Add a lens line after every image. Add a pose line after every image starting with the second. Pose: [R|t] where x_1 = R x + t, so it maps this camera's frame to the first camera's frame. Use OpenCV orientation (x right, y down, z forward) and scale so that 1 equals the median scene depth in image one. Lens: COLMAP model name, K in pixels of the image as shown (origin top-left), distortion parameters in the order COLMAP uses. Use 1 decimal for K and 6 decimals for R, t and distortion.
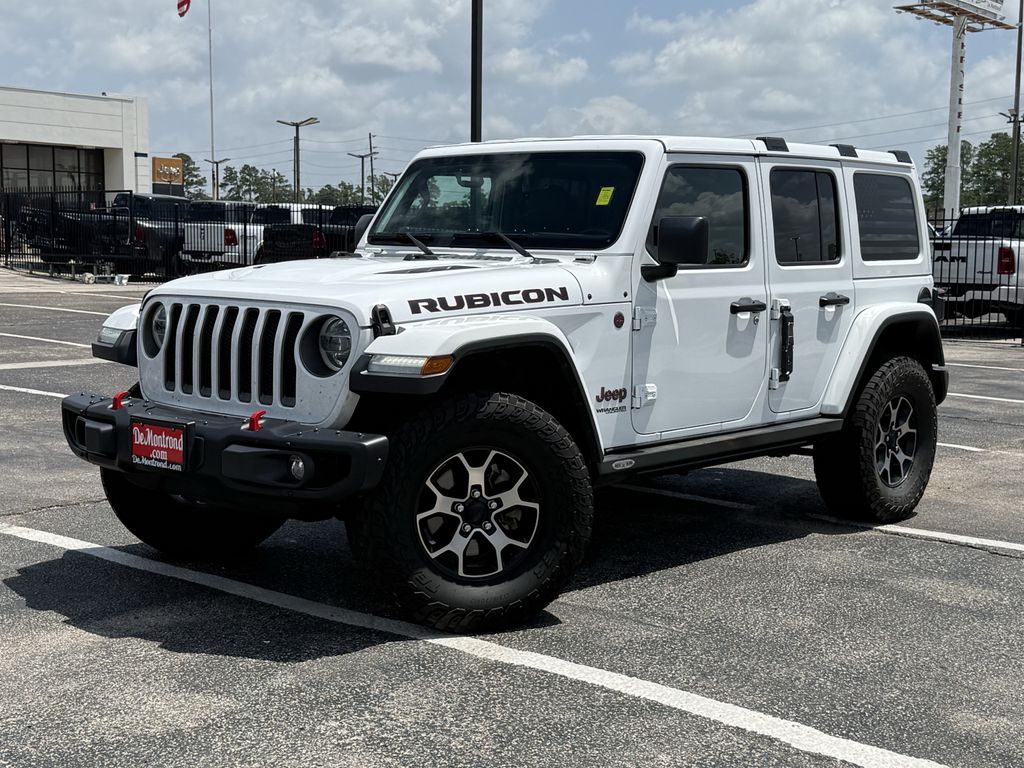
lens RADIAL K [[1401.1, 0, 528.8], [0, 1401.1, 377.9], [0, 0, 1]] dist [0.153138, -0.080597]
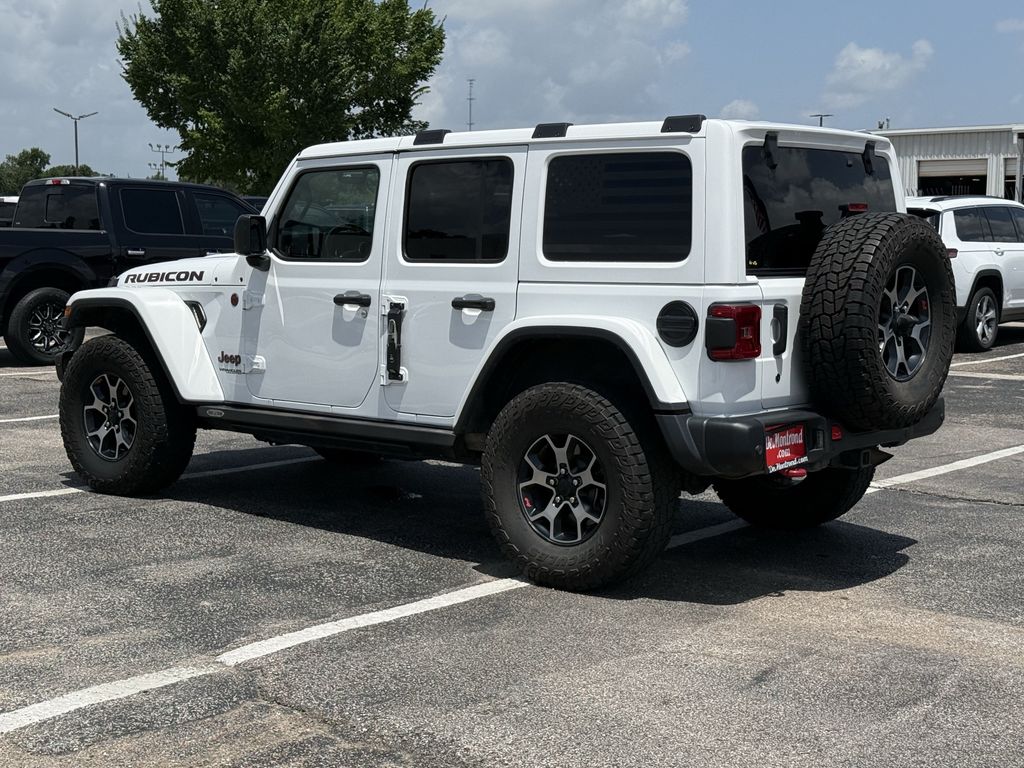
lens RADIAL K [[1591.3, 0, 512.0], [0, 1591.3, 384.0], [0, 0, 1]] dist [0.119161, -0.073290]
pose [[0.000637, 0.074405, -0.997228, 1.454312], [-0.109297, 0.991259, 0.073890, -0.096563], [0.994009, 0.108946, 0.008764, 1.212994]]
